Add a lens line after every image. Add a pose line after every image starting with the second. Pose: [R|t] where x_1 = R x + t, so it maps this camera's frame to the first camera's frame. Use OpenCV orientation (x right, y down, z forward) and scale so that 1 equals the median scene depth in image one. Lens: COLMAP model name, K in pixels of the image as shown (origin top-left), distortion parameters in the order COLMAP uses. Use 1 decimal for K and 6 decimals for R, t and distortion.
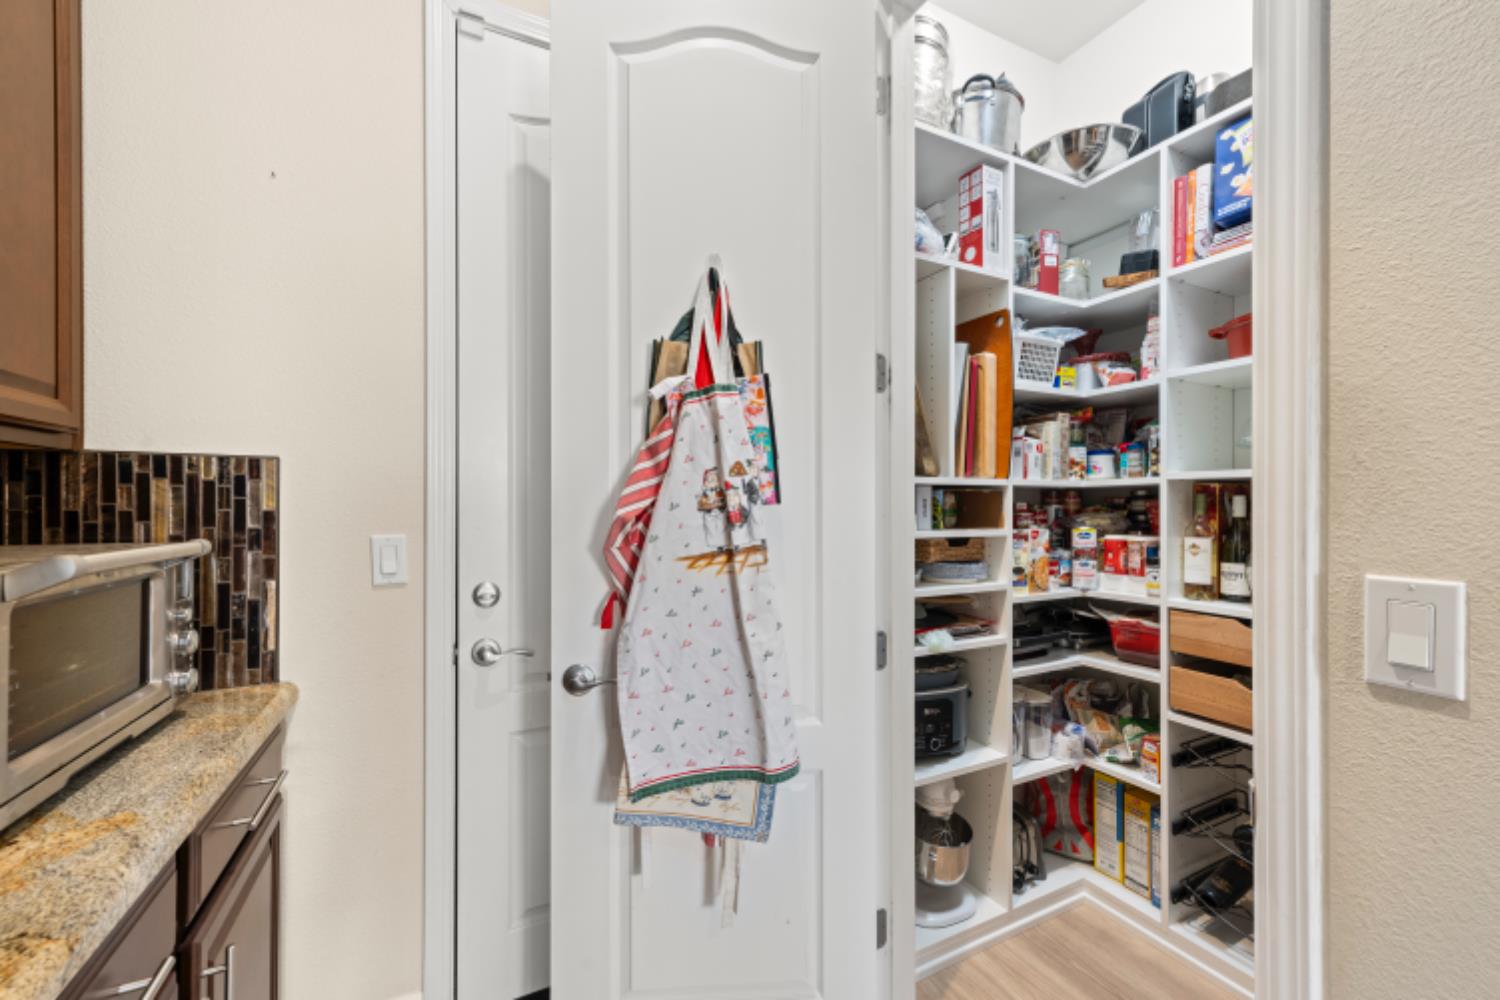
lens RADIAL K [[597.0, 0, 740.5], [0, 597.0, 505.8], [0, 0, 1]] dist [0.002336, 0.000239]
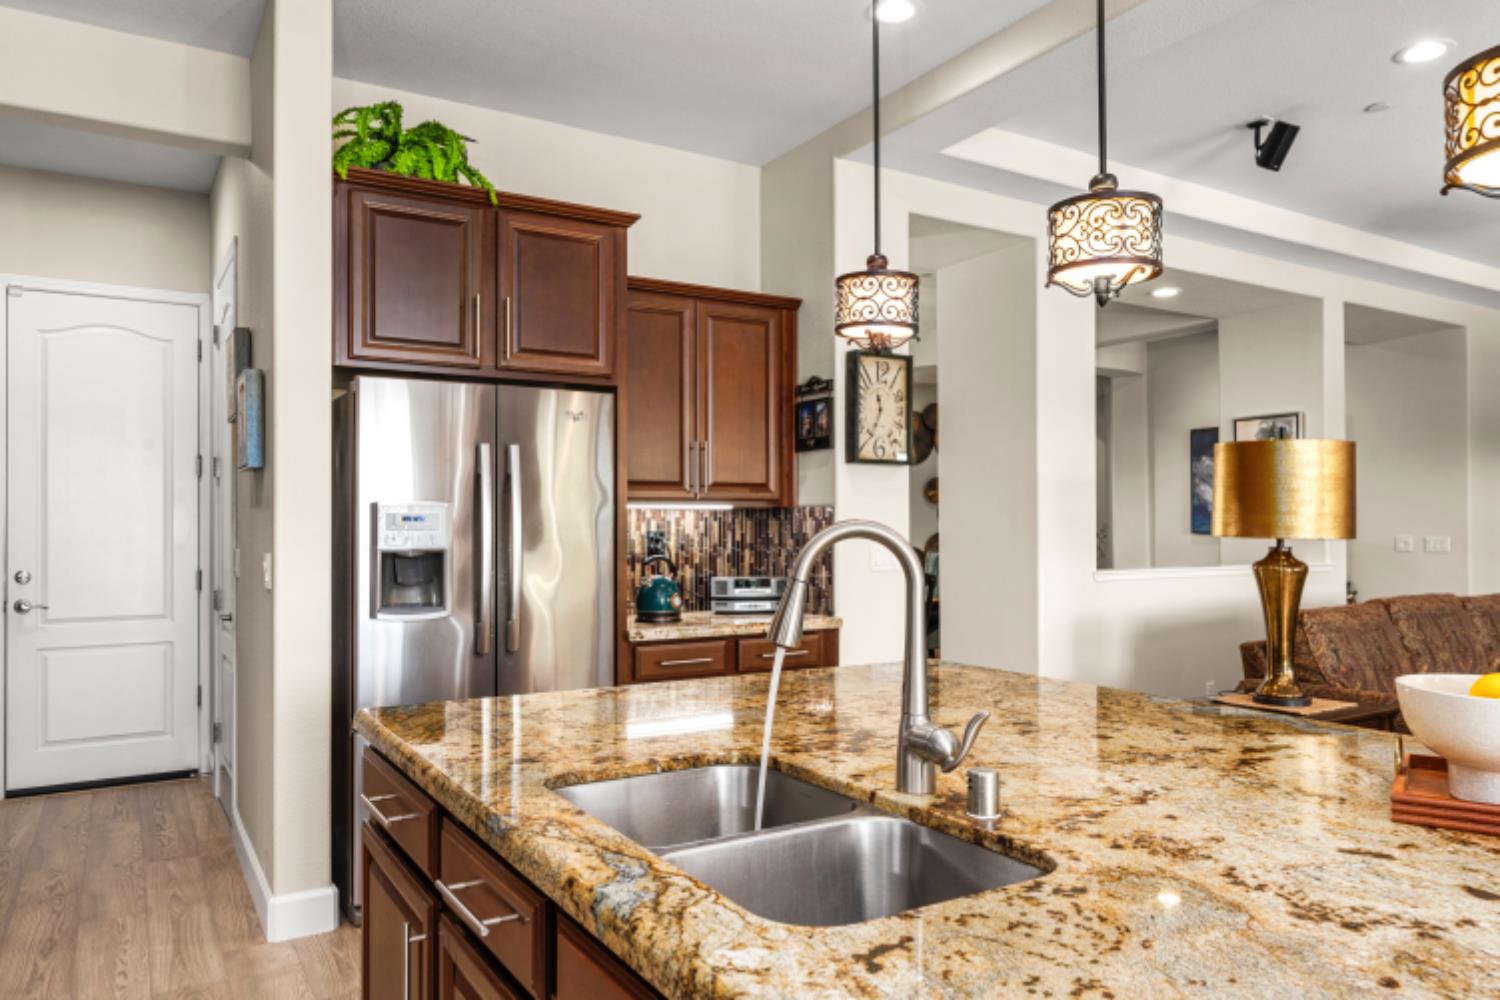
lens RADIAL K [[1021.6, 0, 750.8], [0, 1021.6, 517.1], [0, 0, 1]] dist [-0.003149, 0.000066]
pose [[0.995465, -0.003625, 0.095057, 1.989921], [0.004483, 0.999951, -0.008816, -0.010484], [-0.095020, 0.009202, 0.995433, -3.118999]]
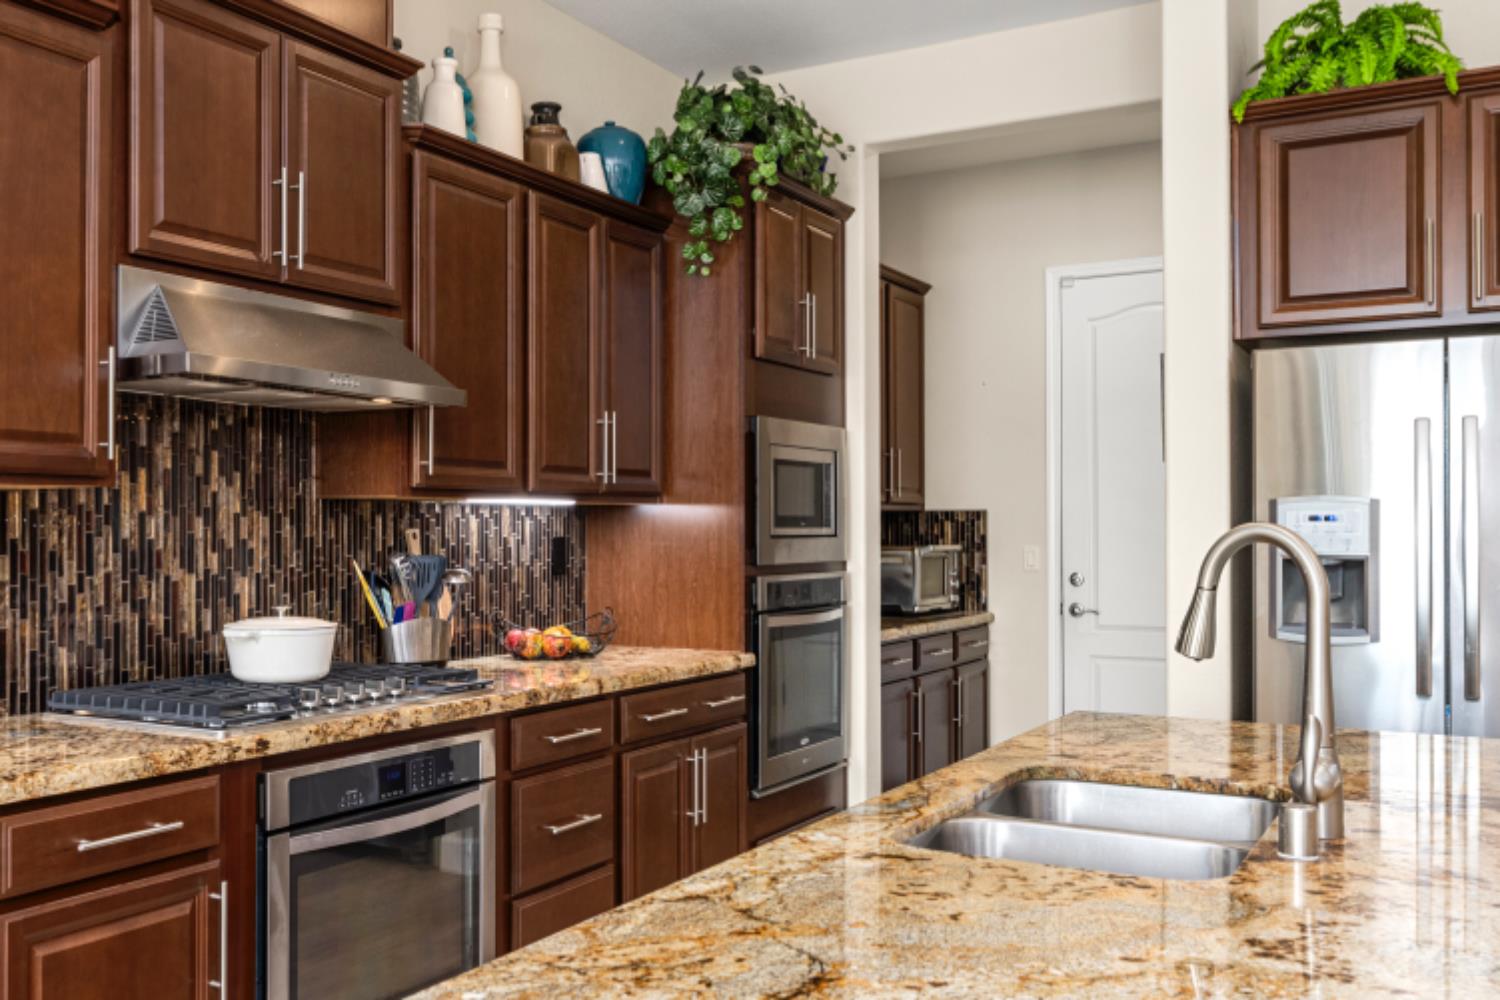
lens RADIAL K [[1454.9, 0, 538.5], [0, 1454.9, 506.9], [0, 0, 1]] dist [0.009677, 0.002318]
pose [[0.509496, -0.014270, -0.860355, 3.220593], [0.000773, 0.999870, -0.016127, -0.008787], [0.860473, 0.007551, 0.509441, -3.386852]]
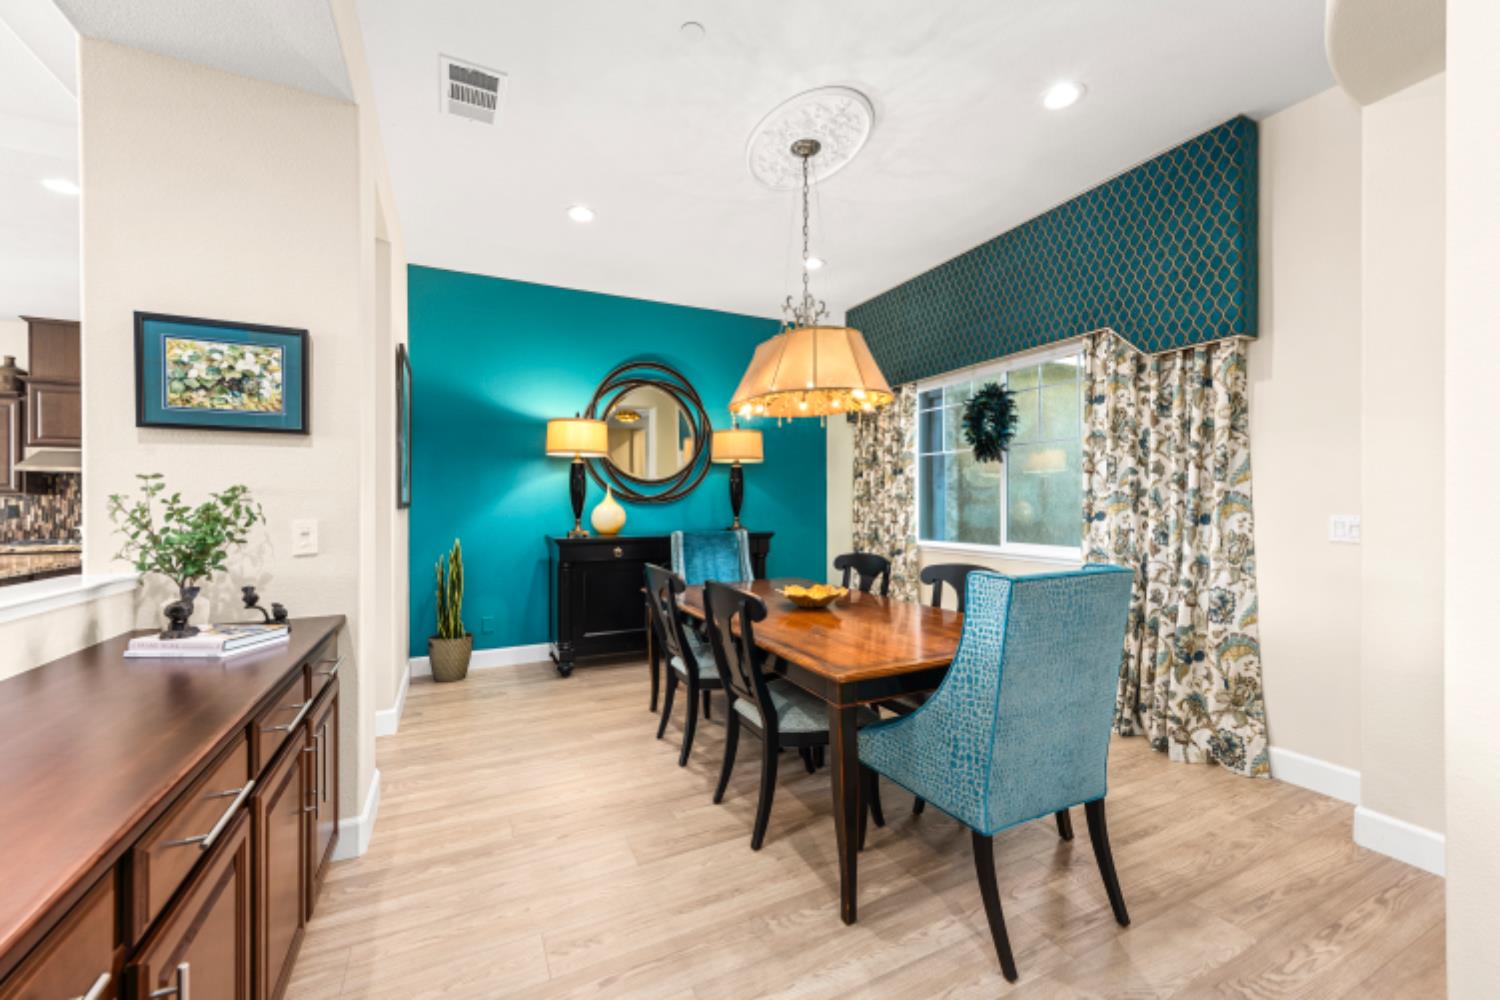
lens RADIAL K [[606.6, 0, 745.4], [0, 606.6, 503.1], [0, 0, 1]] dist [0.000854, 0.000081]
pose [[0.000285, -0.001279, -0.999999, 5.505255], [0.004046, 0.999991, -0.001277, 0.012964], [0.999992, -0.004046, 0.000290, 2.829109]]
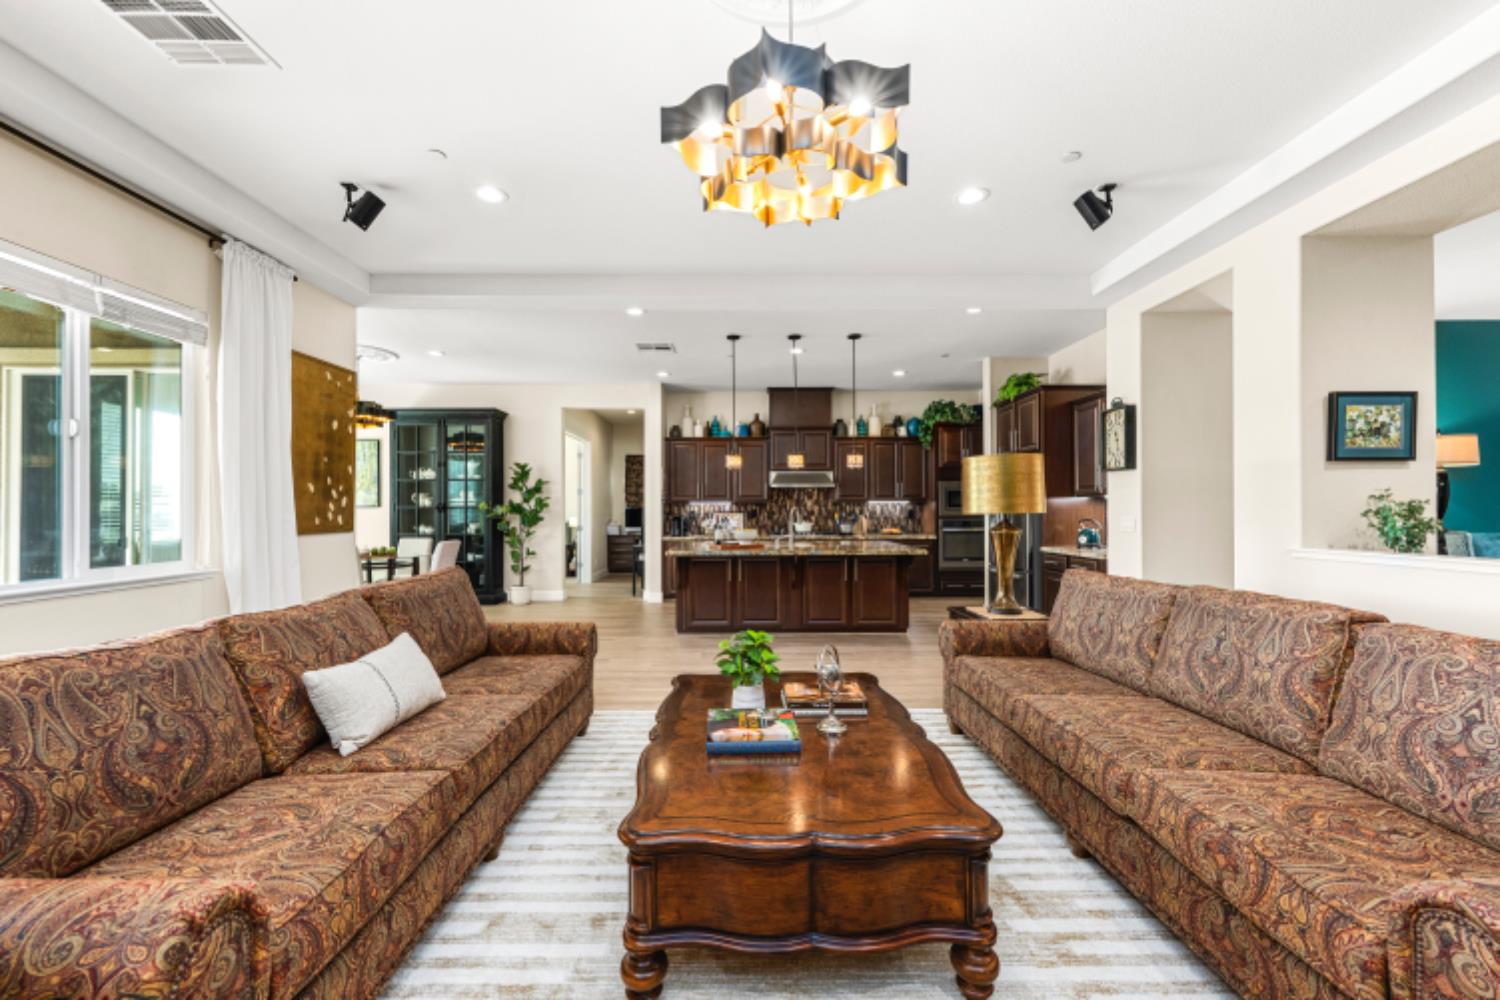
lens RADIAL K [[597.0, 0, 740.5], [0, 597.0, 505.8], [0, 0, 1]] dist [0.002336, 0.000239]
pose [[-0.433836, -0.004890, -0.900978, 7.381252], [0.004306, 0.999963, -0.007501, 0.009073], [0.900981, -0.007134, -0.433799, 0.030654]]
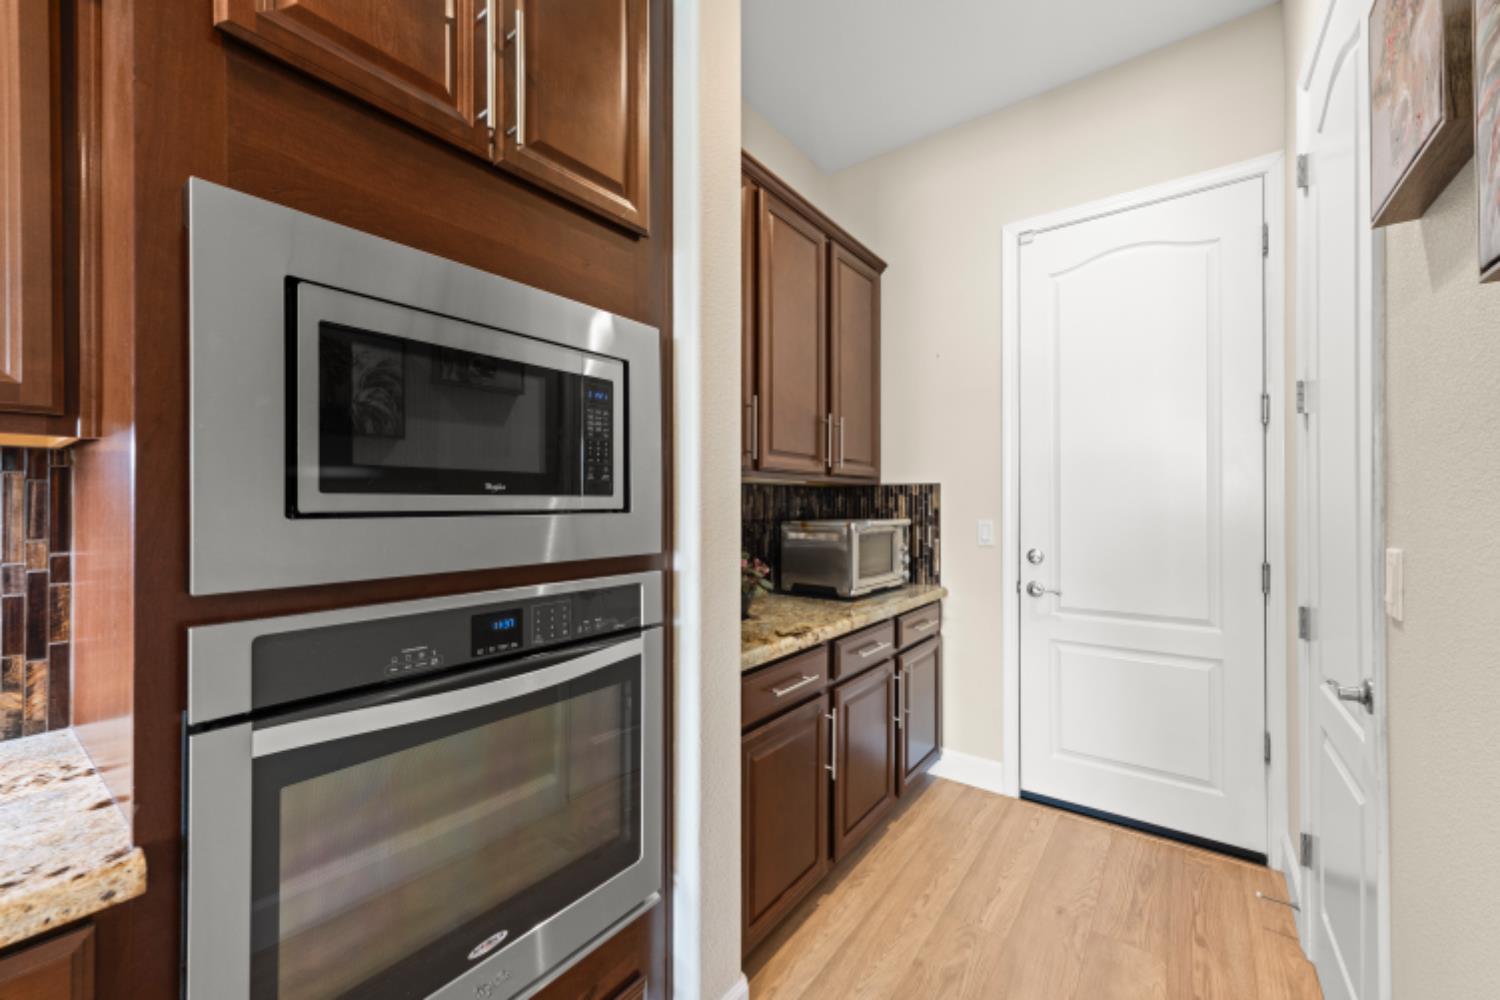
lens RADIAL K [[606.6, 0, 745.4], [0, 606.6, 503.1], [0, 0, 1]] dist [0.000854, 0.000081]
pose [[0.460098, -0.004370, -0.887857, 0.924621], [0.000956, 0.999990, -0.004426, -0.000398], [0.887868, 0.001188, 0.460097, -0.695896]]
